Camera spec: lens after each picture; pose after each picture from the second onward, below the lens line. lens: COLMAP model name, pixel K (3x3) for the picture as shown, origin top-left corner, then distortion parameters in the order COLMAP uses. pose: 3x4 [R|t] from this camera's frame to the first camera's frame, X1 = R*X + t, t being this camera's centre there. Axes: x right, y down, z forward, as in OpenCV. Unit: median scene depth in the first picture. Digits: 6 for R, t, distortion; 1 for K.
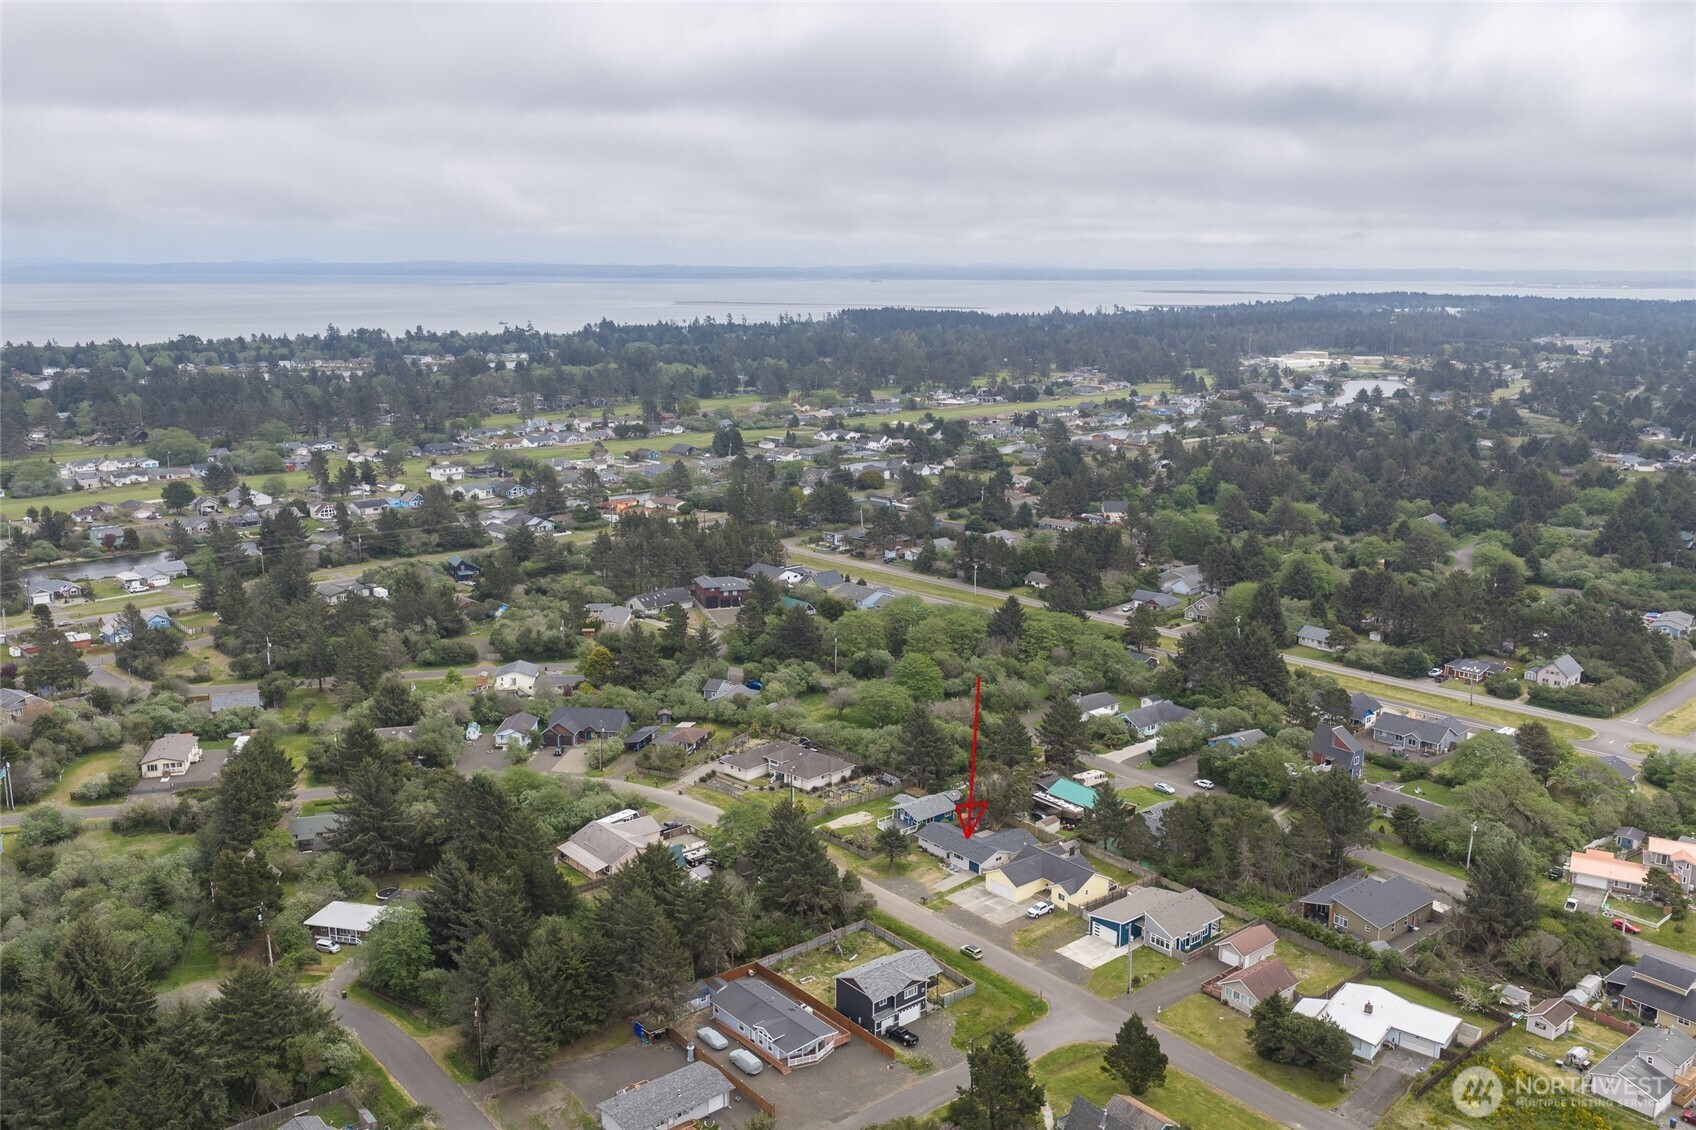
lens RADIAL K [[1356.5, 0, 848.0], [0, 1356.5, 565.0], [0, 0, 1]] dist [0.049688, -0.096873]
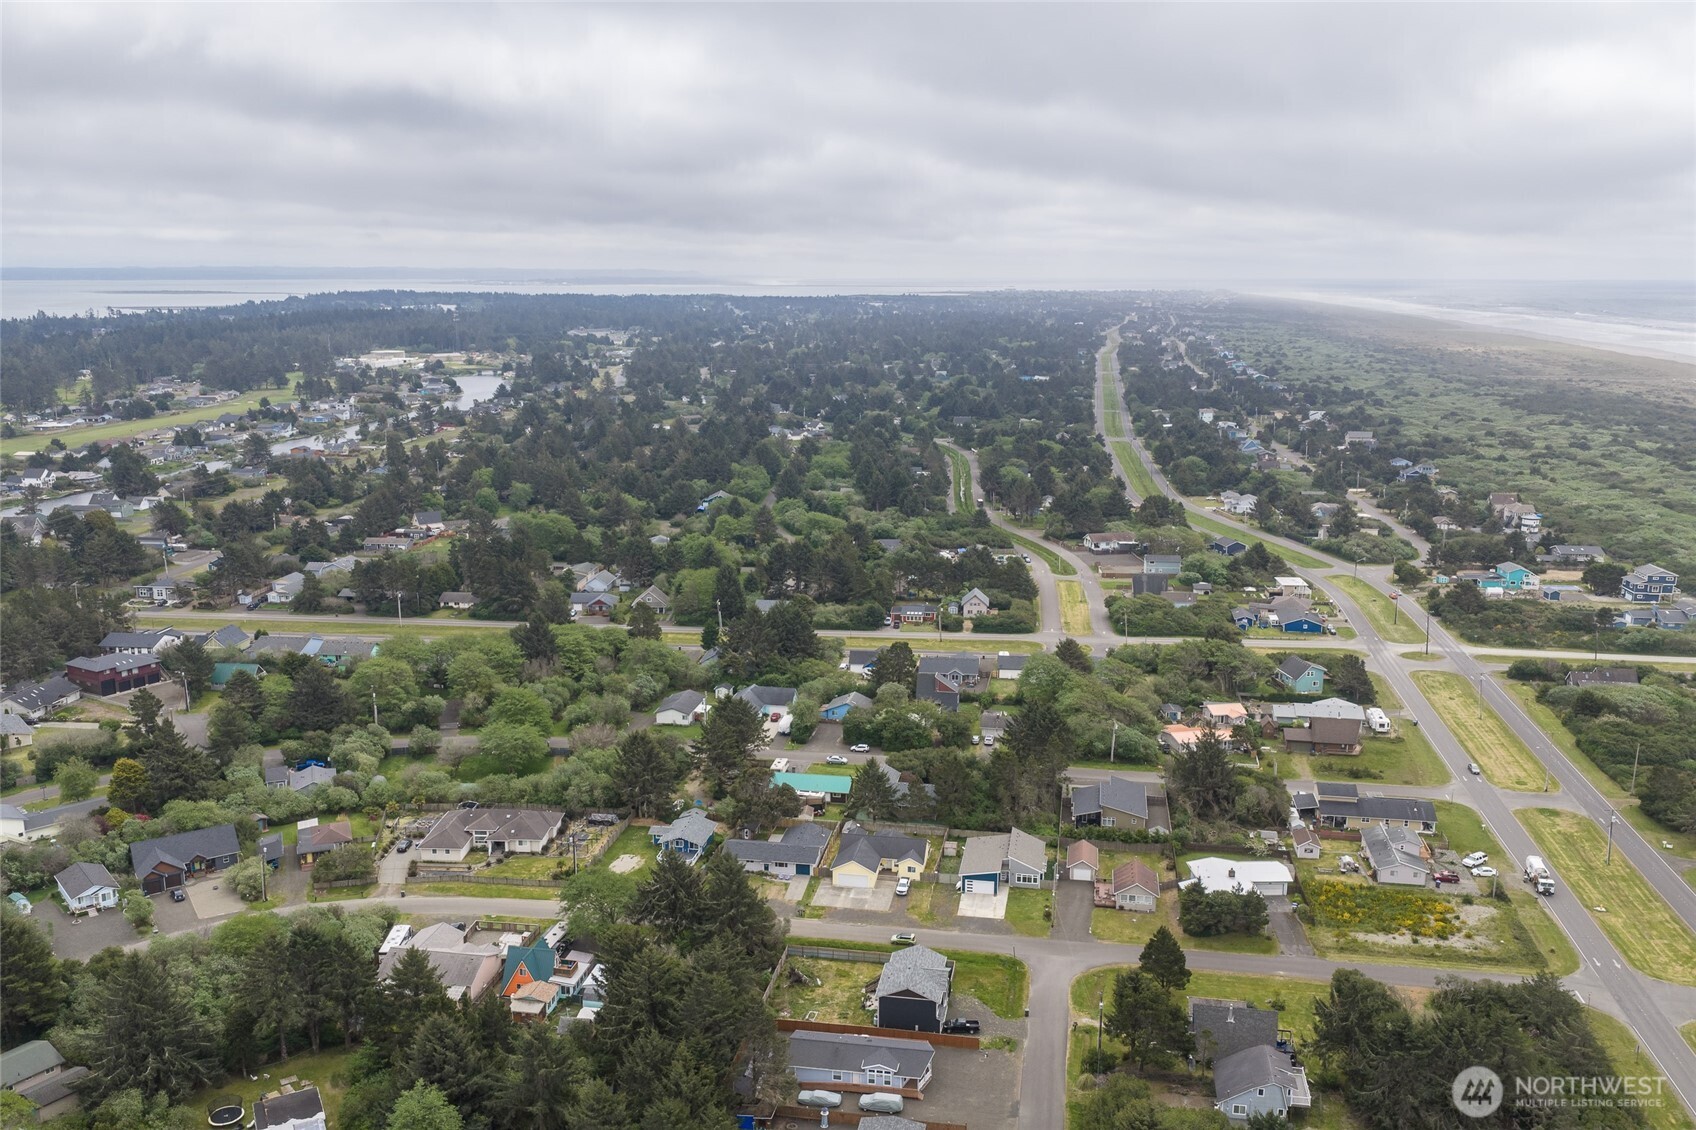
lens RADIAL K [[1356.5, 0, 848.0], [0, 1356.5, 565.0], [0, 0, 1]] dist [0.049688, -0.096873]
pose [[0.773253, -0.136233, 0.619290, -0.366574], [0.135890, 0.989560, 0.048012, -0.033899], [-0.619366, 0.047030, 0.783693, 0.143502]]
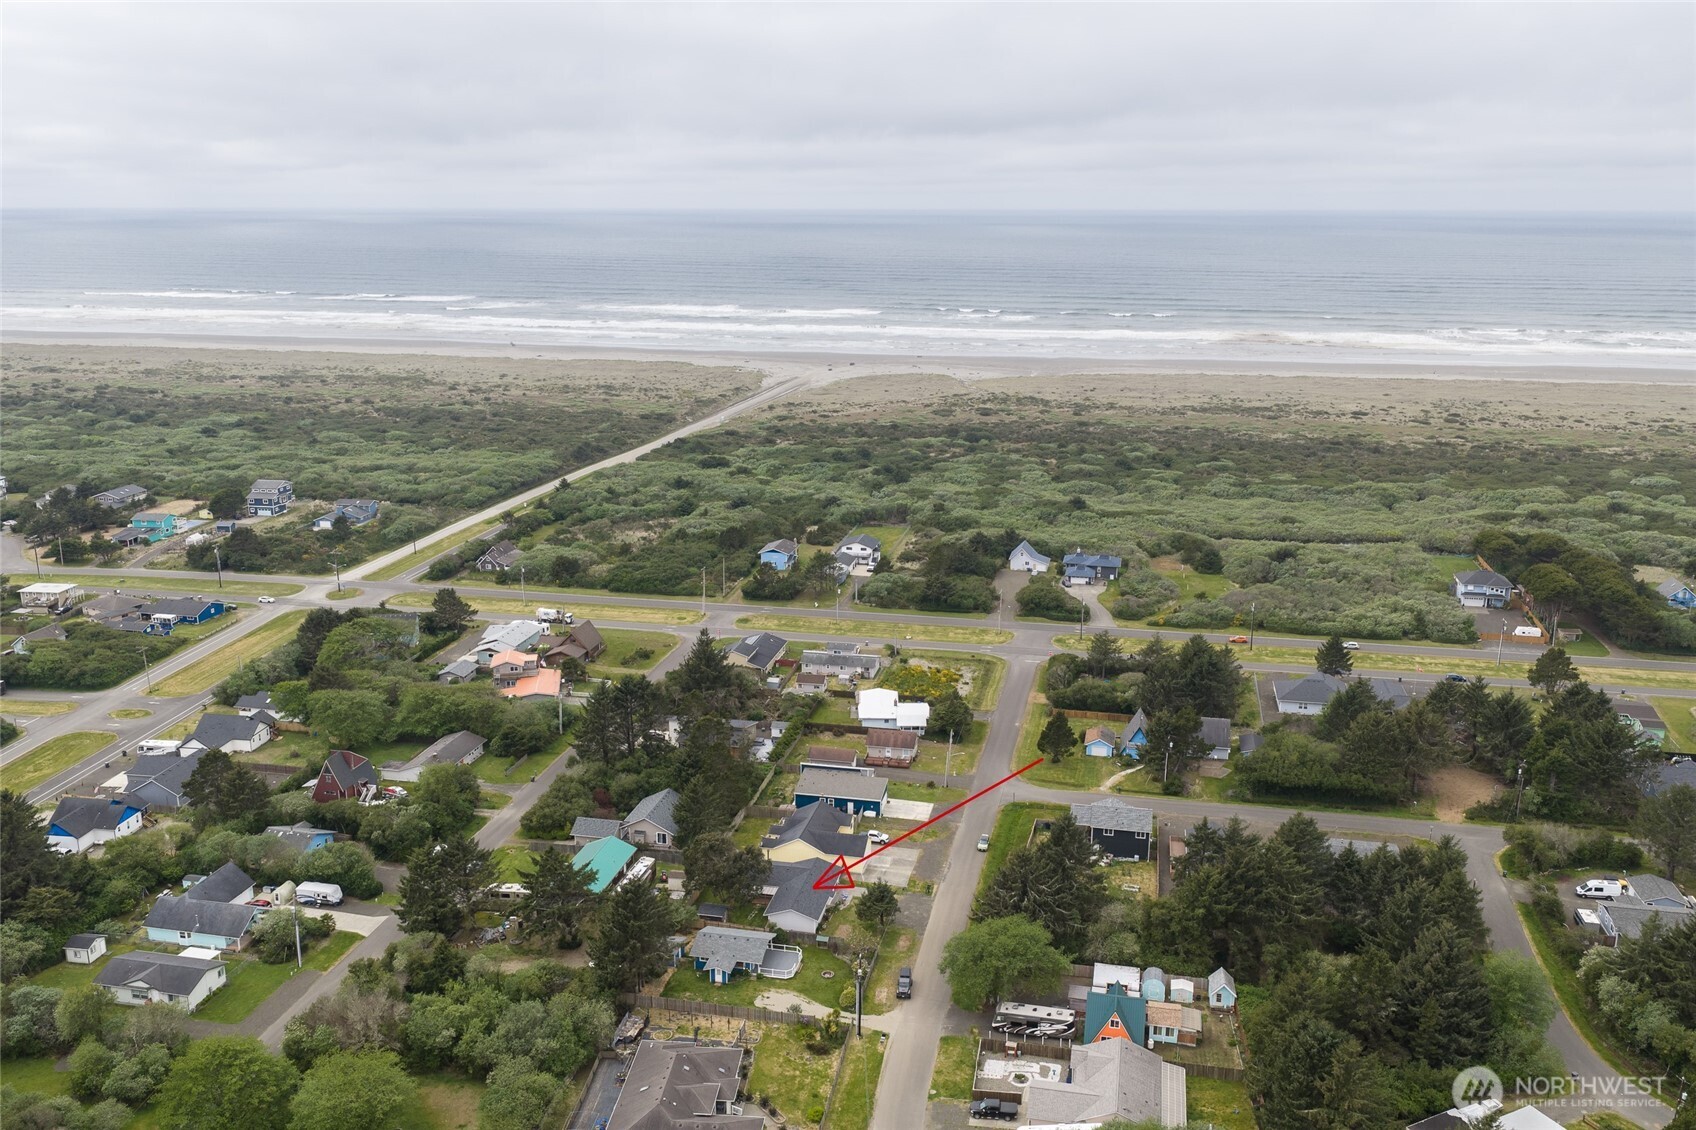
lens RADIAL K [[1356.5, 0, 848.0], [0, 1356.5, 565.0], [0, 0, 1]] dist [0.049688, -0.096873]
pose [[-0.598979, -0.210614, 0.772571, -0.439789], [0.161444, 0.913218, 0.374124, -0.238785], [-0.784321, 0.348820, -0.512996, 1.071216]]
